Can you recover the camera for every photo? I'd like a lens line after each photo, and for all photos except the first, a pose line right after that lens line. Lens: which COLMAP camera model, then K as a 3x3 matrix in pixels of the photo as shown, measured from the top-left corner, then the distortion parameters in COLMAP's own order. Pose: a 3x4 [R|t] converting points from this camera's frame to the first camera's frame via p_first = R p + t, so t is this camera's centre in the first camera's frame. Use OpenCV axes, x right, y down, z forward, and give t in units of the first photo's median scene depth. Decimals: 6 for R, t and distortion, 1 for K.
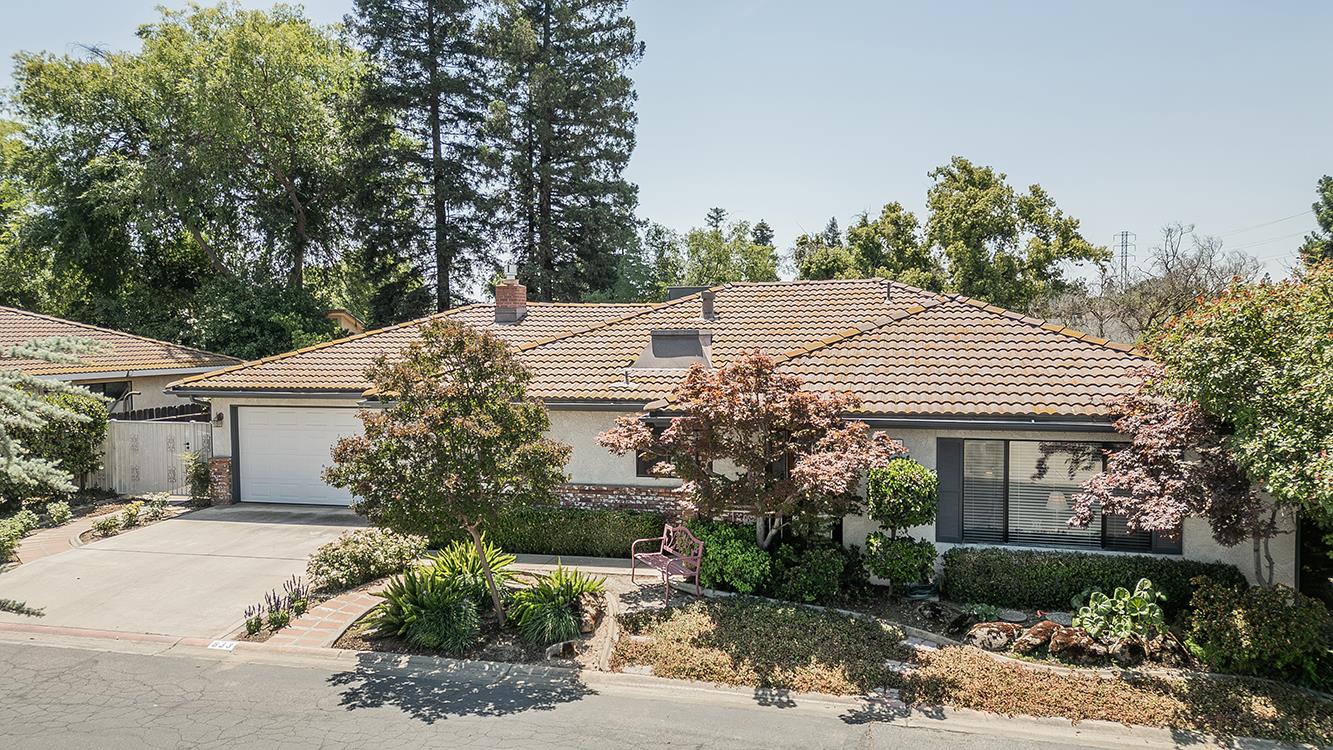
lens RADIAL K [[929.1, 0, 664.0], [0, 929.1, 375.5], [0, 0, 1]] dist [0.072309, -0.039609]
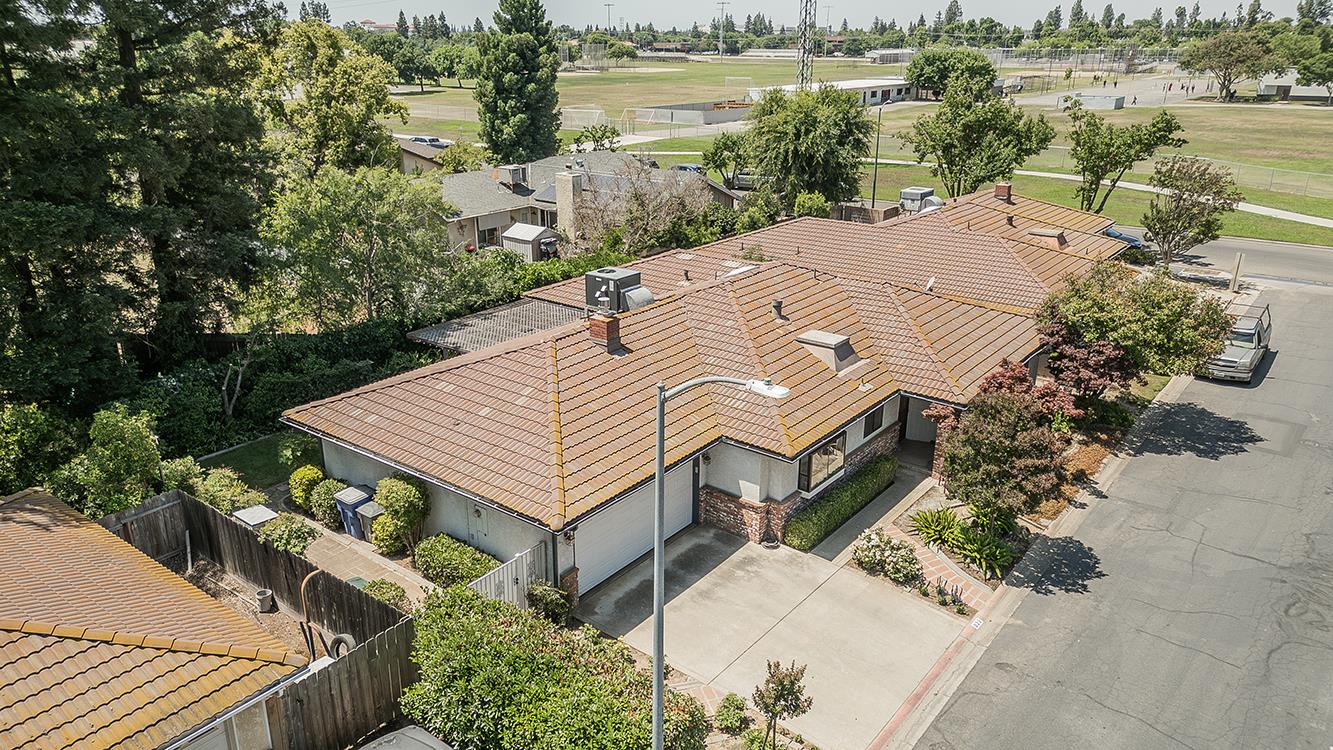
lens RADIAL K [[939.8, 0, 662.3], [0, 939.8, 376.3], [0, 0, 1]] dist [0.063347, -0.042654]
pose [[0.402748, -0.304759, 0.863085, -2.153440], [0.041101, 0.948012, 0.315568, -0.729352], [-0.914387, -0.091620, 0.394336, 0.960402]]
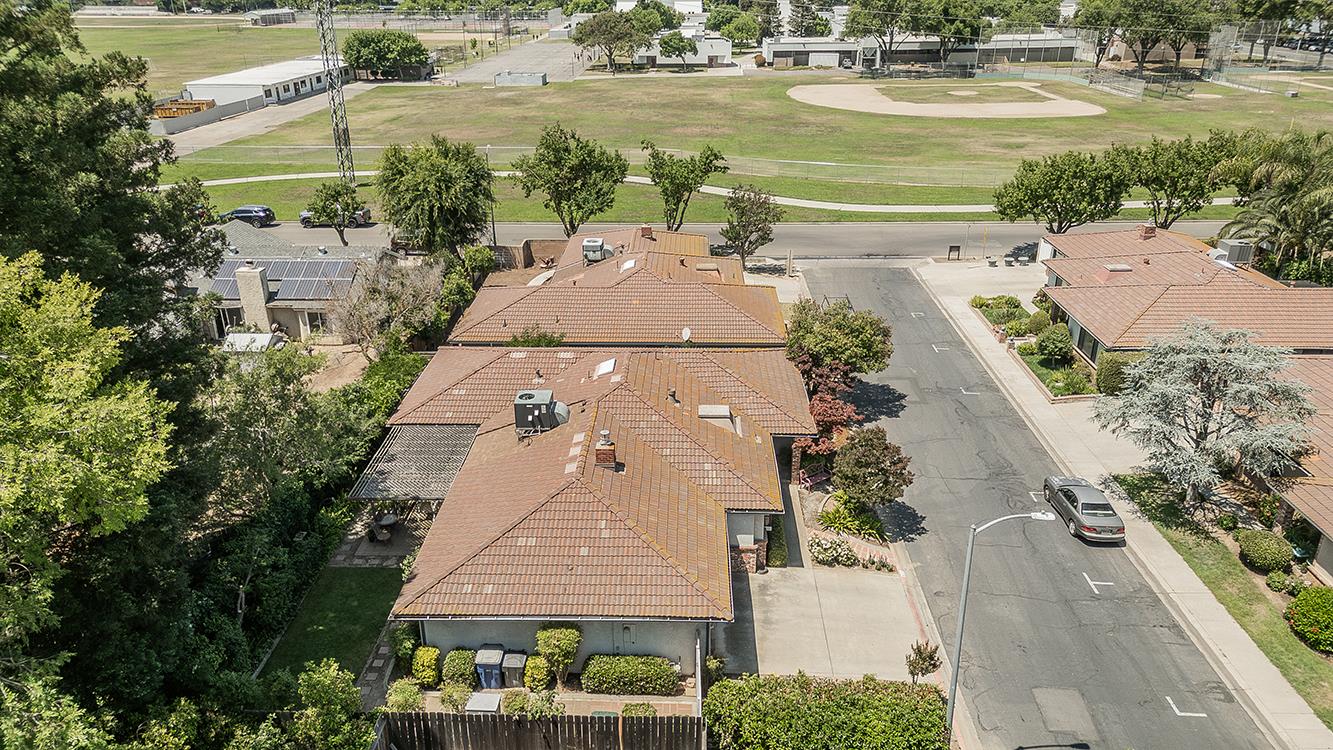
lens RADIAL K [[929.1, 0, 664.0], [0, 929.1, 375.5], [0, 0, 1]] dist [0.072309, -0.039609]
pose [[-0.216358, -0.378181, 0.900094, -2.702834], [0.054688, 0.915788, 0.397921, -1.436064], [-0.974781, 0.135317, -0.177456, 2.223522]]
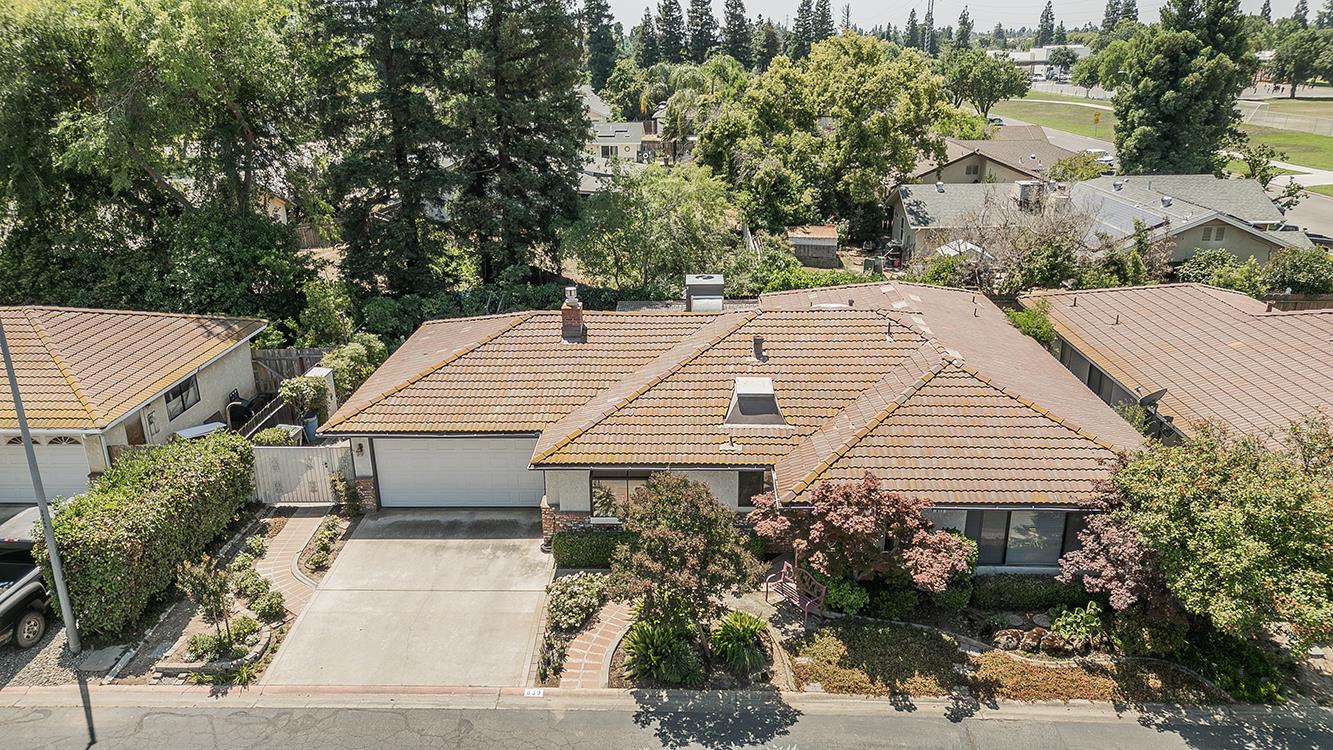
lens RADIAL K [[929.1, 0, 664.0], [0, 929.1, 375.5], [0, 0, 1]] dist [0.072309, -0.039609]
pose [[0.978368, -0.075878, 0.192456, -0.553546], [0.017507, 0.957338, 0.288441, -0.685233], [-0.206132, -0.278832, 0.937957, -0.340384]]
